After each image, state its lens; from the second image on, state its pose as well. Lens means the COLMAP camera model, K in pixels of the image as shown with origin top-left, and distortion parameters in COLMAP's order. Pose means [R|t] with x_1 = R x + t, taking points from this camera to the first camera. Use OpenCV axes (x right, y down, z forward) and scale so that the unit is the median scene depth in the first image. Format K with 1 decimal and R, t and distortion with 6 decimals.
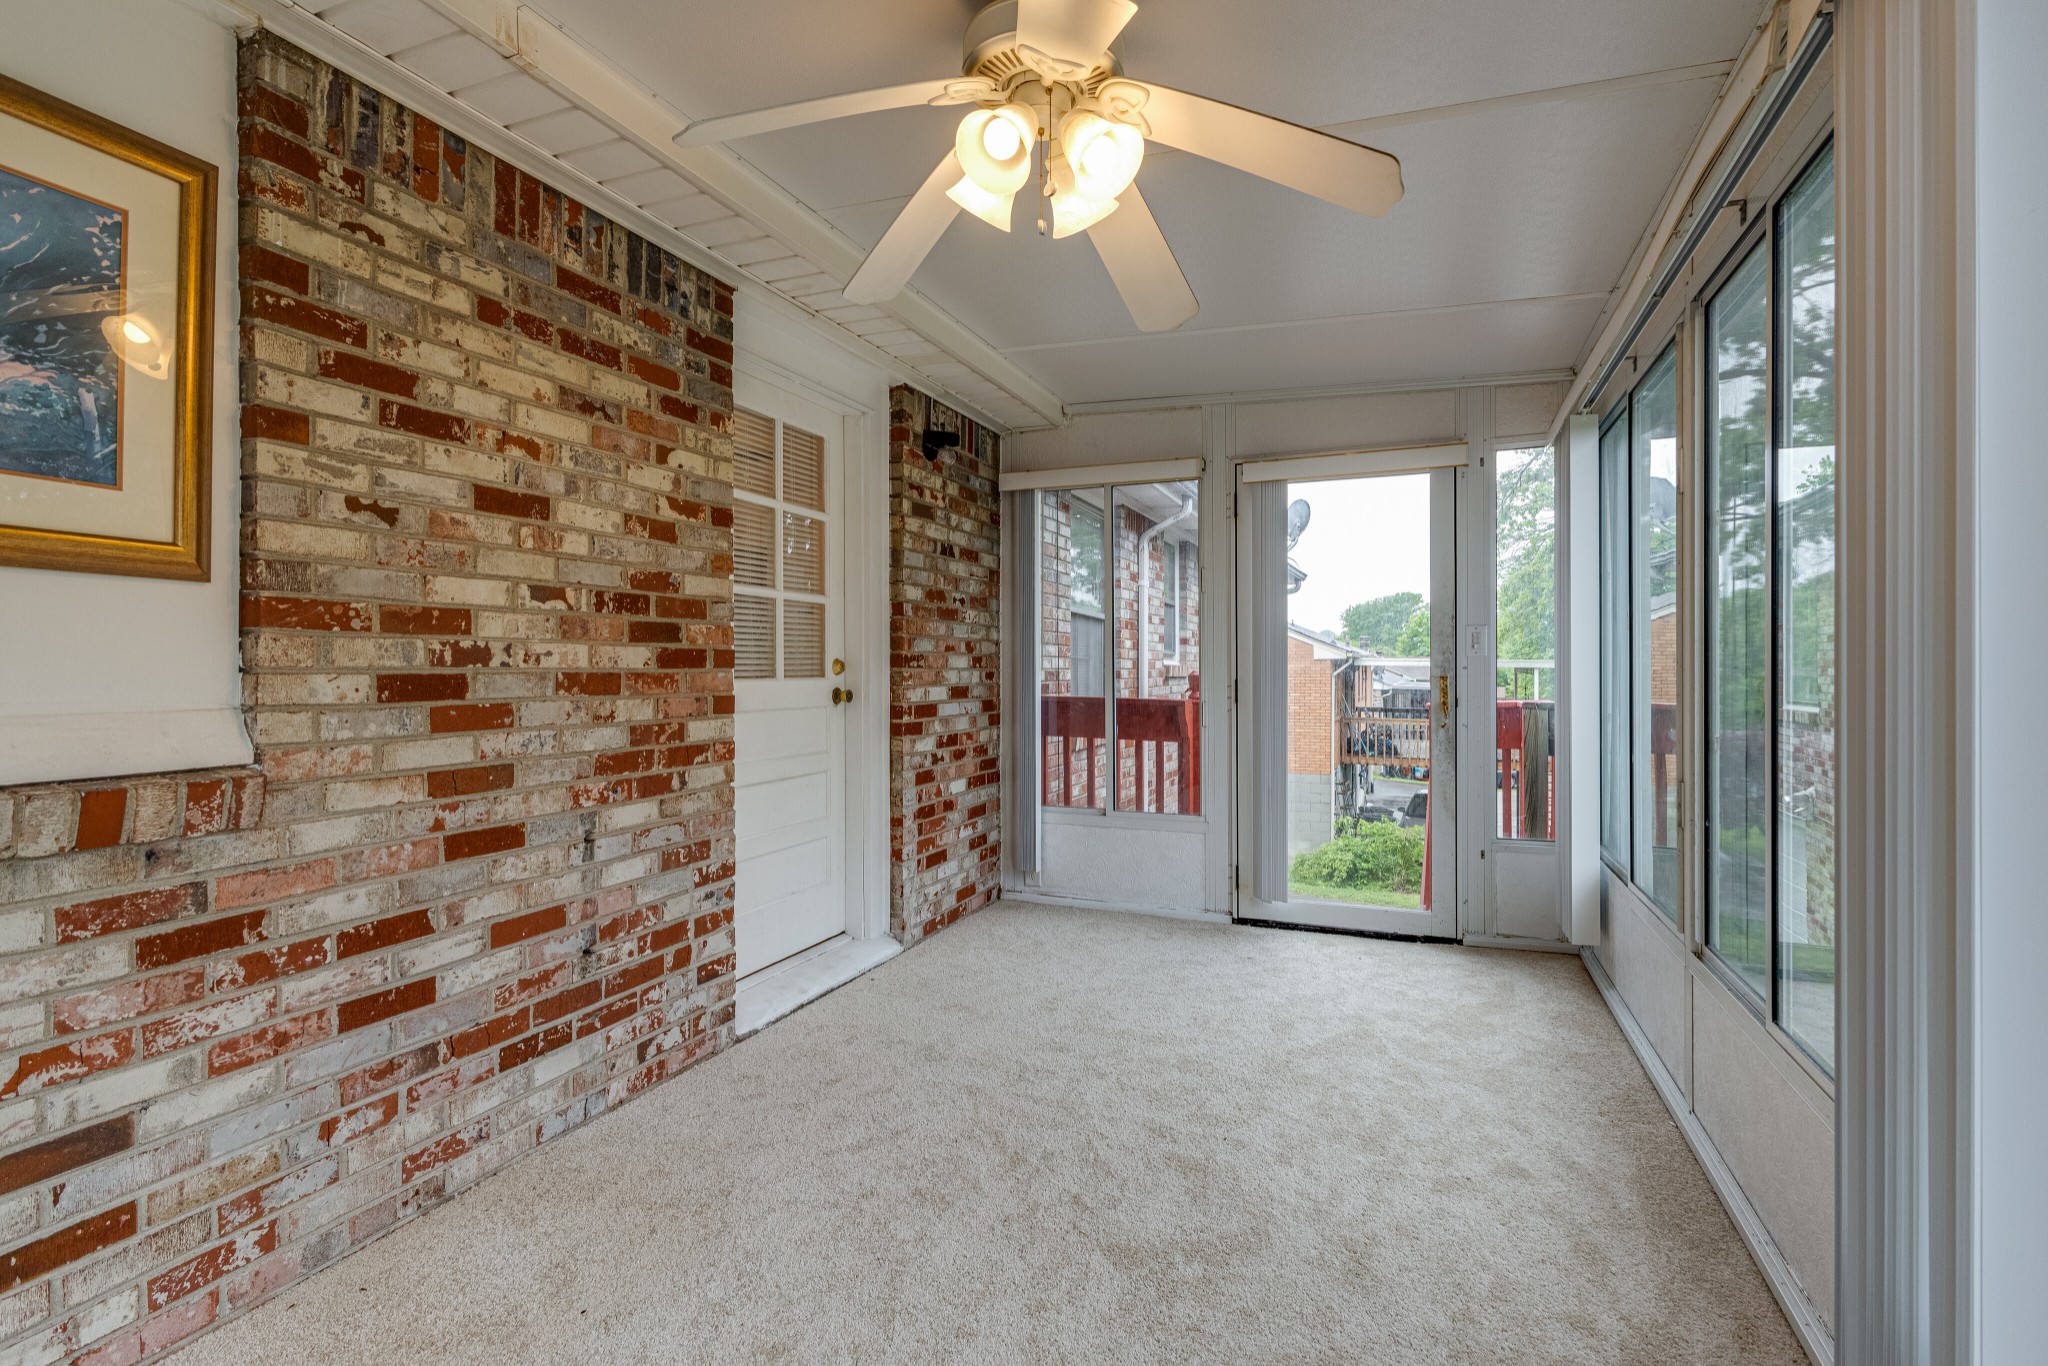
lens RADIAL K [[975.3, 0, 1025.8], [0, 975.3, 675.1], [0, 0, 1]] dist [0.000738, -0.003549]
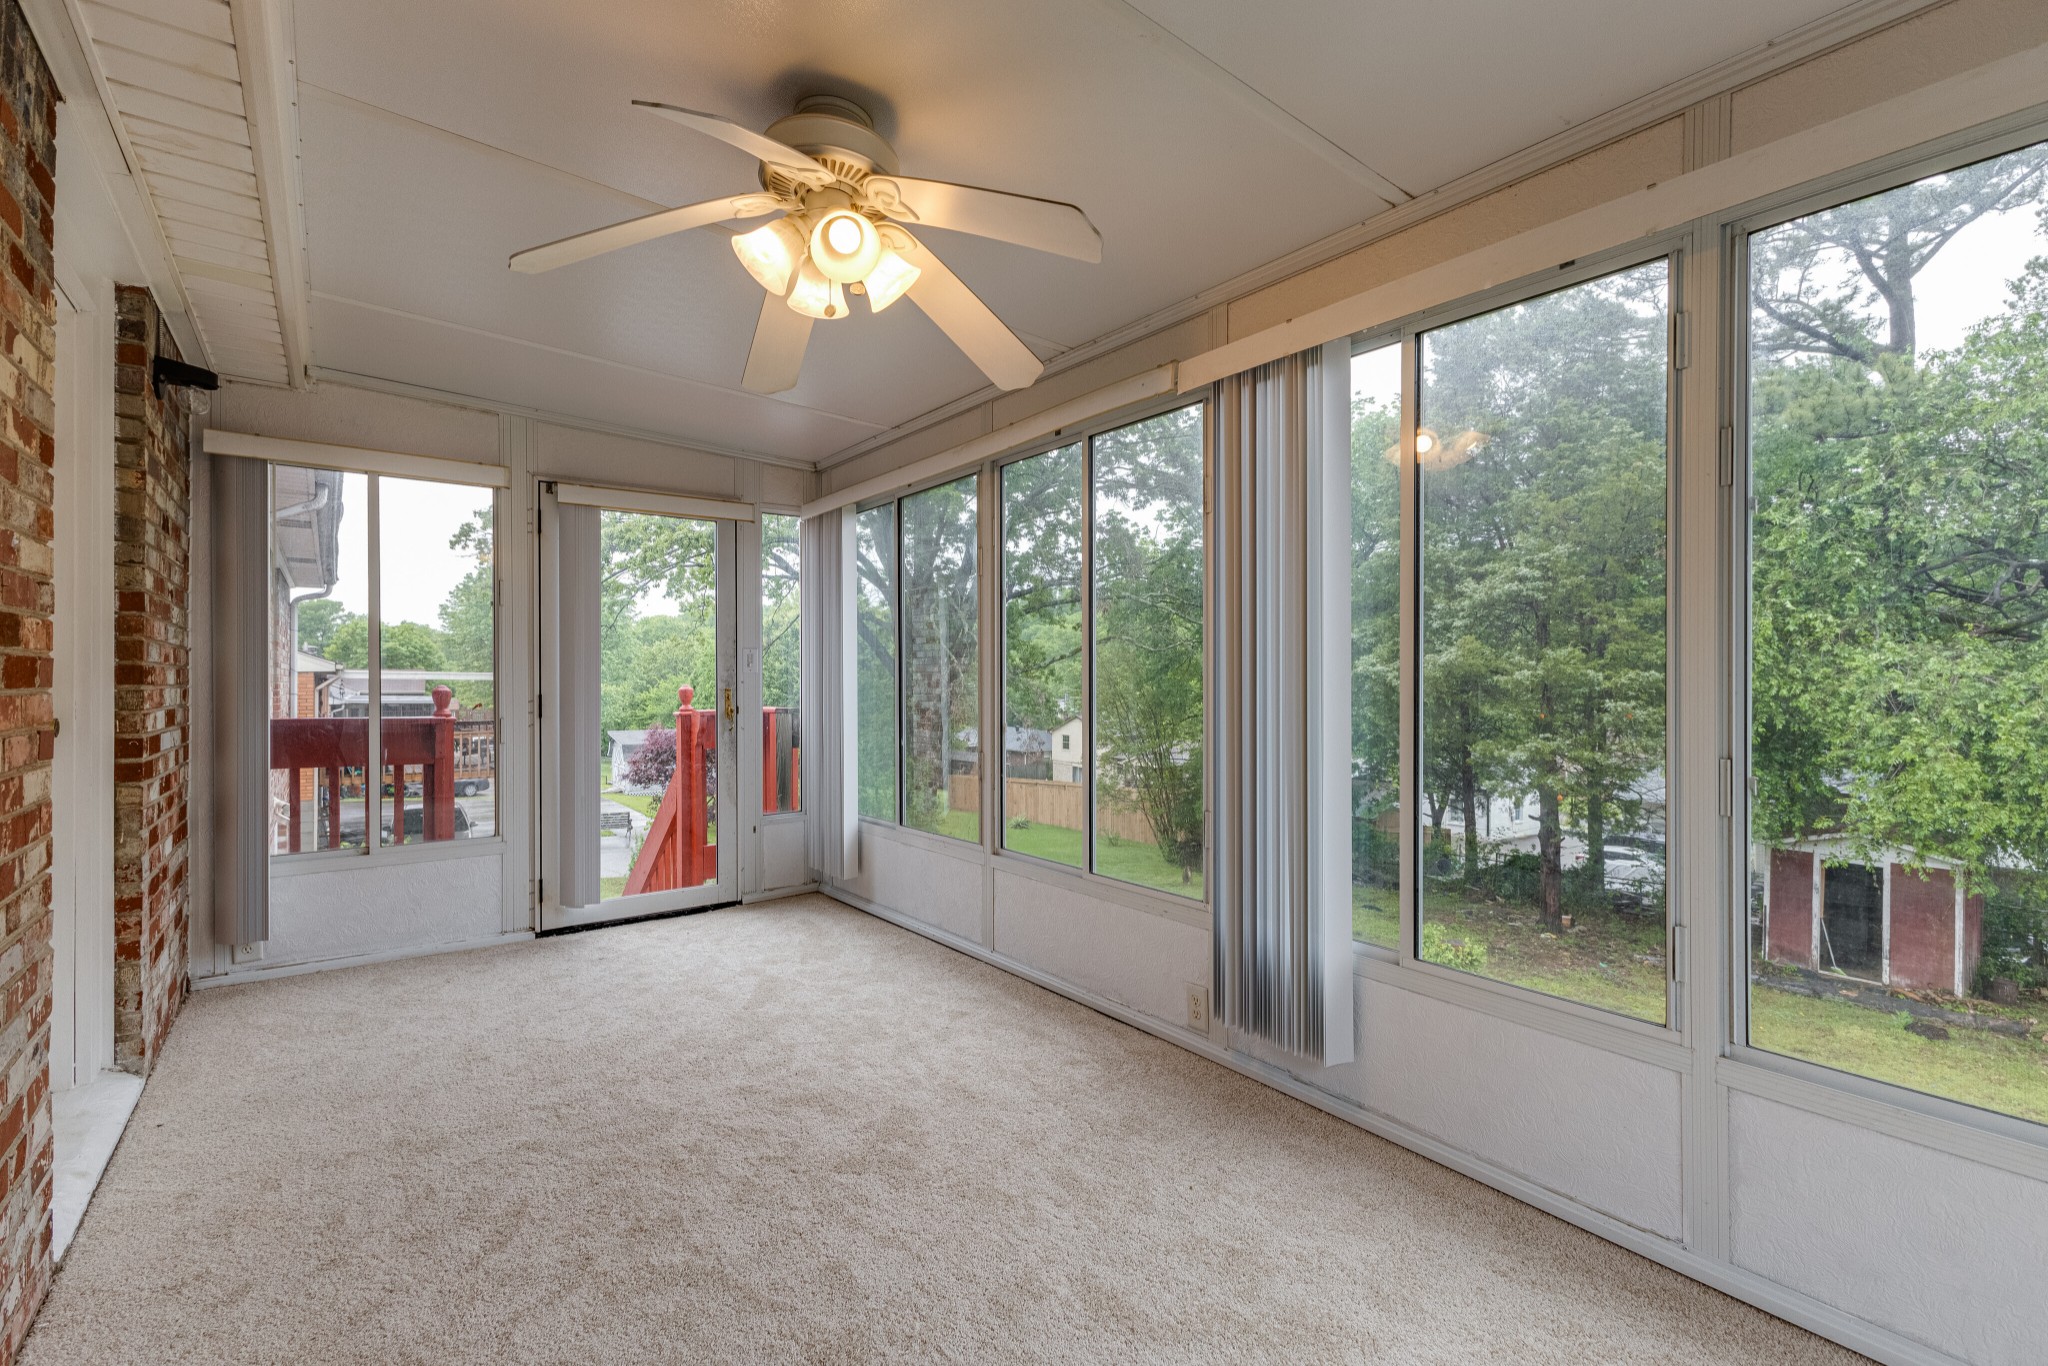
lens RADIAL K [[883.8, 0, 1026.7], [0, 883.8, 680.5], [0, 0, 1]] dist [0.001805, -0.000792]
pose [[0.505966, -0.001924, 0.862552, -0.374621], [0.008864, 0.999956, -0.002970, -0.003202], [-0.862508, 0.009149, 0.505960, 0.123497]]
